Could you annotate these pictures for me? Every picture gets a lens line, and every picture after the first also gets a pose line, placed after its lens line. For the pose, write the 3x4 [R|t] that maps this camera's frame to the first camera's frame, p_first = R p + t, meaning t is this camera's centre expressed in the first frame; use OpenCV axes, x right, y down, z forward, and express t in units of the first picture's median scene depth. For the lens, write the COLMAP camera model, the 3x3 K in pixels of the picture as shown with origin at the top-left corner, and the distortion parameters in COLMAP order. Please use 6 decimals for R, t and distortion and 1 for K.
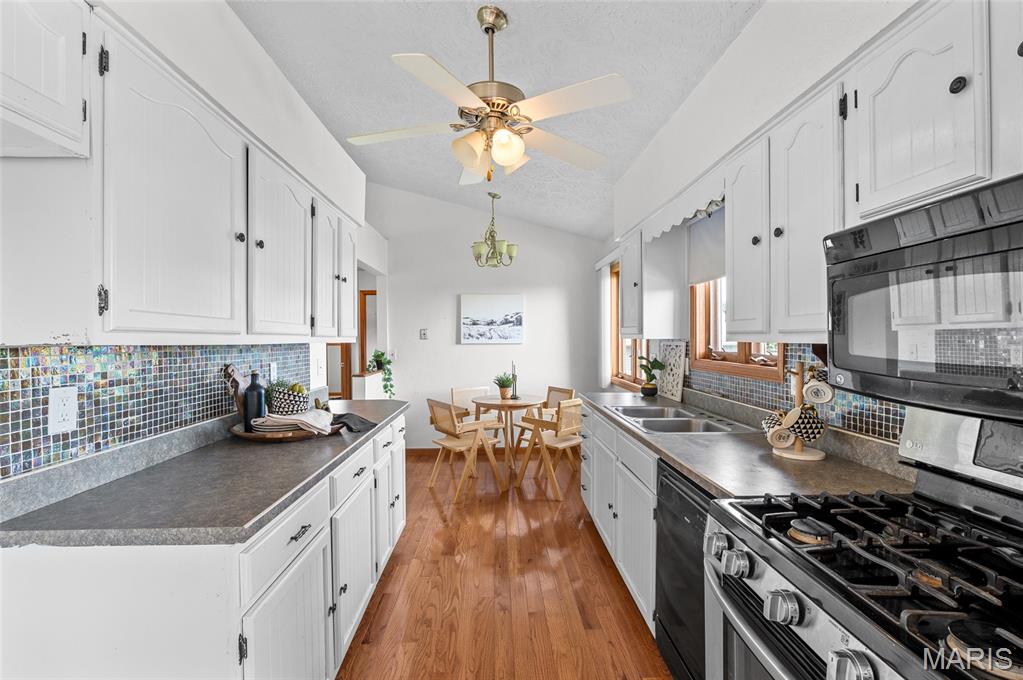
lens RADIAL K [[459.6, 0, 511.5], [0, 459.6, 340.0], [0, 0, 1]] dist [-0.000015, 0.000055]
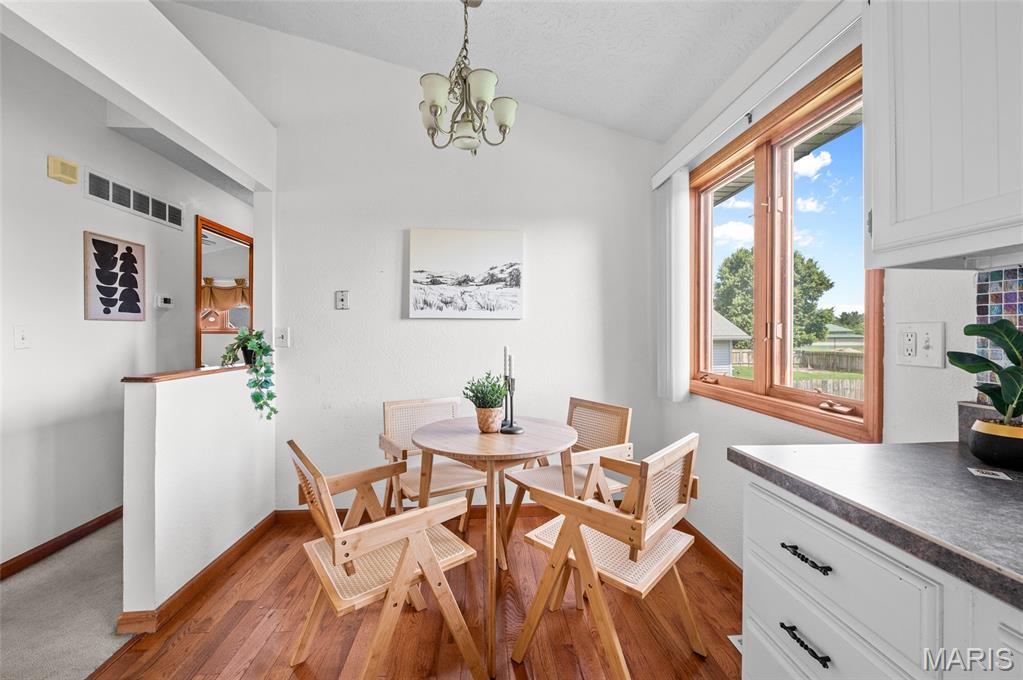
lens RADIAL K [[412.5, 0, 513.1], [0, 412.5, 328.1], [0, 0, 1]] dist [-0.006979, -0.000286]
pose [[0.999145, 0.009451, 0.040251, -0.006687], [-0.008507, 0.999686, -0.023563, 0.036593], [-0.040461, 0.023200, 0.998912, 0.598546]]
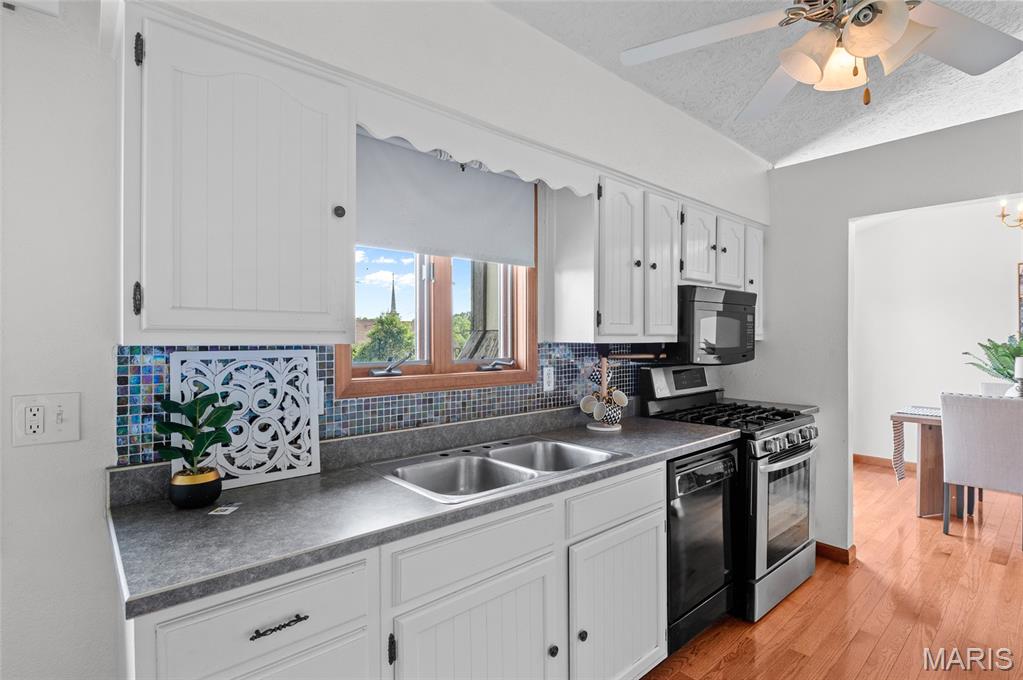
lens RADIAL K [[500.6, 0, 511.5], [0, 500.6, 340.0], [0, 0, 1]] dist [-0.003900, -0.000894]
pose [[-0.636844, 0.001760, 0.770990, -0.122622], [0.009394, 0.999941, 0.005477, -0.005127], [-0.770935, 0.010730, -0.636823, 0.825938]]
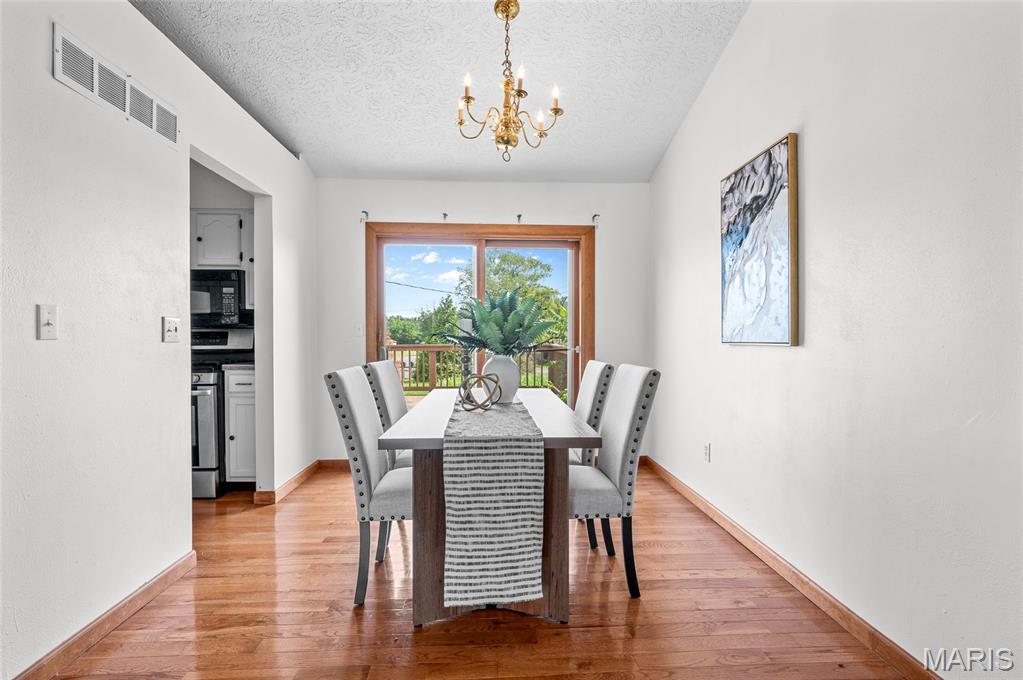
lens RADIAL K [[470.1, 0, 517.2], [0, 470.1, 347.1], [0, 0, 1]] dist [-0.005192, -0.000461]
pose [[-0.028755, -0.016495, 0.999450, -0.614266], [0.006656, 0.999839, 0.016693, 0.060702], [-0.999564, 0.007132, -0.028640, -0.340122]]
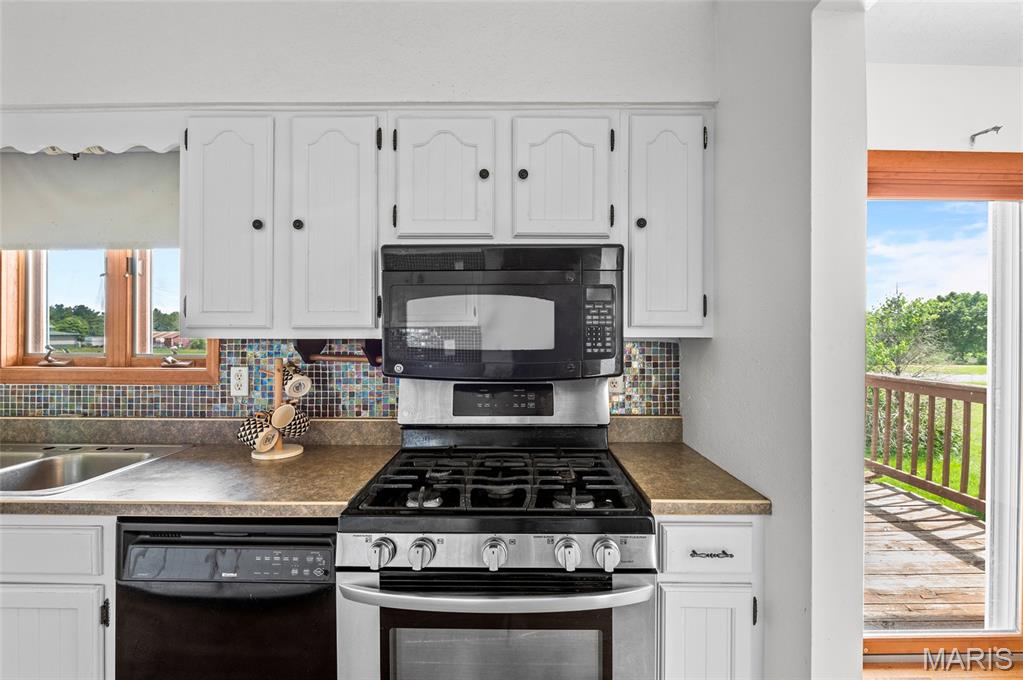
lens RADIAL K [[453.3, 0, 514.2], [0, 453.3, 327.5], [0, 0, 1]] dist [-0.011956, -0.000052]
pose [[0.042075, 0.011514, 0.999048, -0.122687], [0.006154, 0.999912, -0.011783, -0.001402], [-0.999095, 0.006644, 0.042001, 0.178619]]
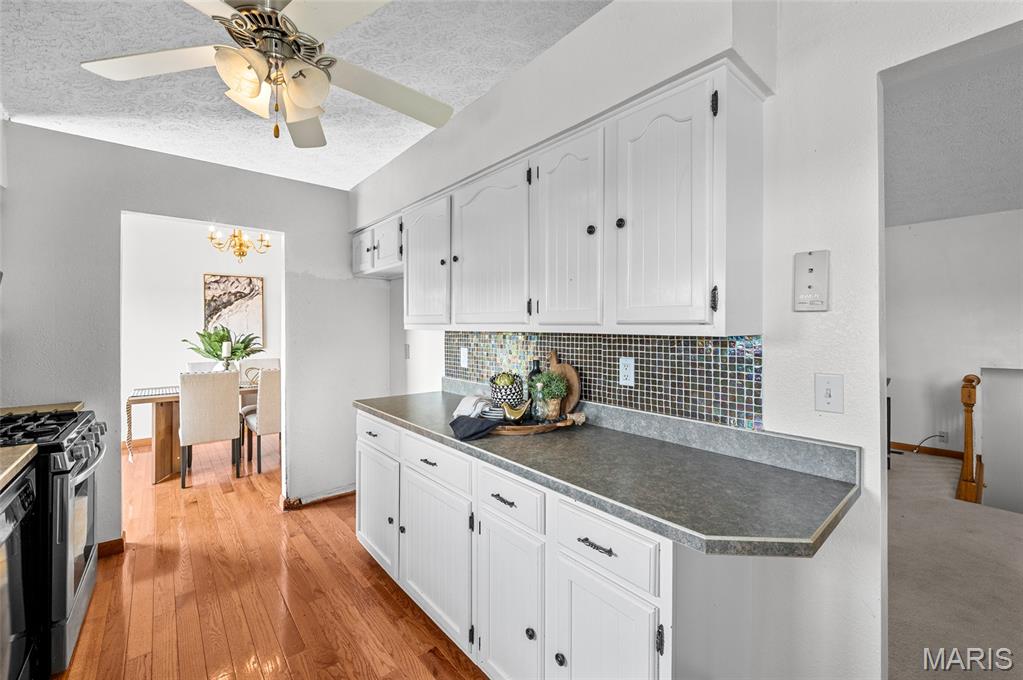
lens RADIAL K [[412.5, 0, 513.1], [0, 412.5, 328.1], [0, 0, 1]] dist [-0.006979, -0.000286]
pose [[-0.787472, 0.006484, -0.616316, 0.031776], [0.001261, 0.999960, 0.008910, -0.004275], [0.616349, 0.006240, -0.787448, 0.816321]]
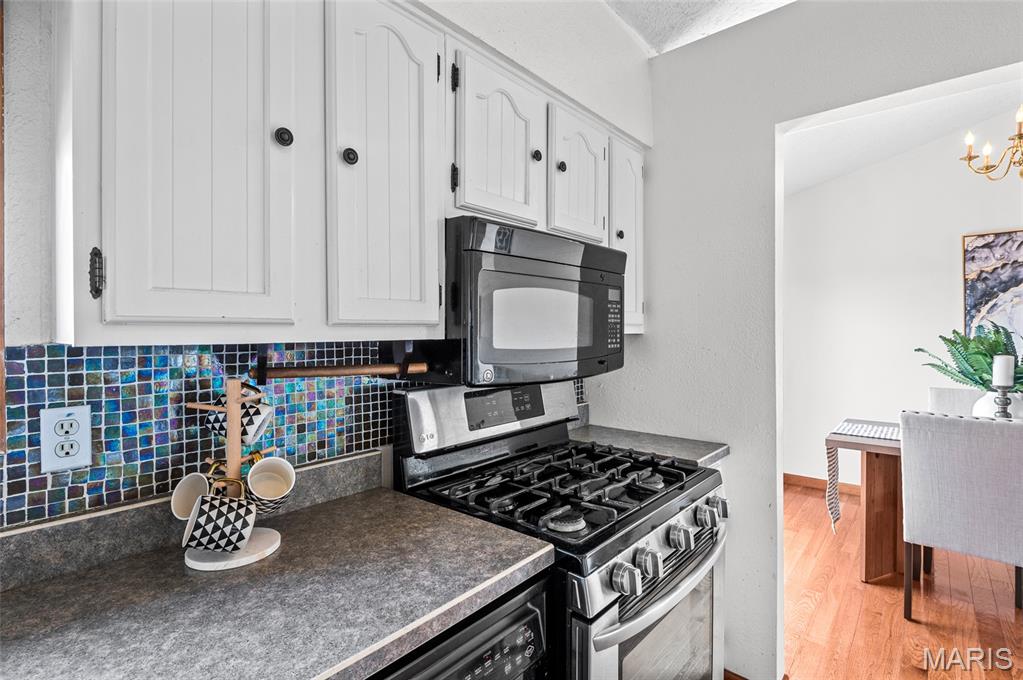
lens RADIAL K [[486.7, 0, 511.1], [0, 486.7, 331.5], [0, 0, 1]] dist [-0.004860, -0.001011]
pose [[-0.726644, 0.008588, 0.686961, -0.002200], [0.014064, 0.999898, 0.002377, -0.001828], [-0.686870, 0.011389, -0.726691, 0.463896]]
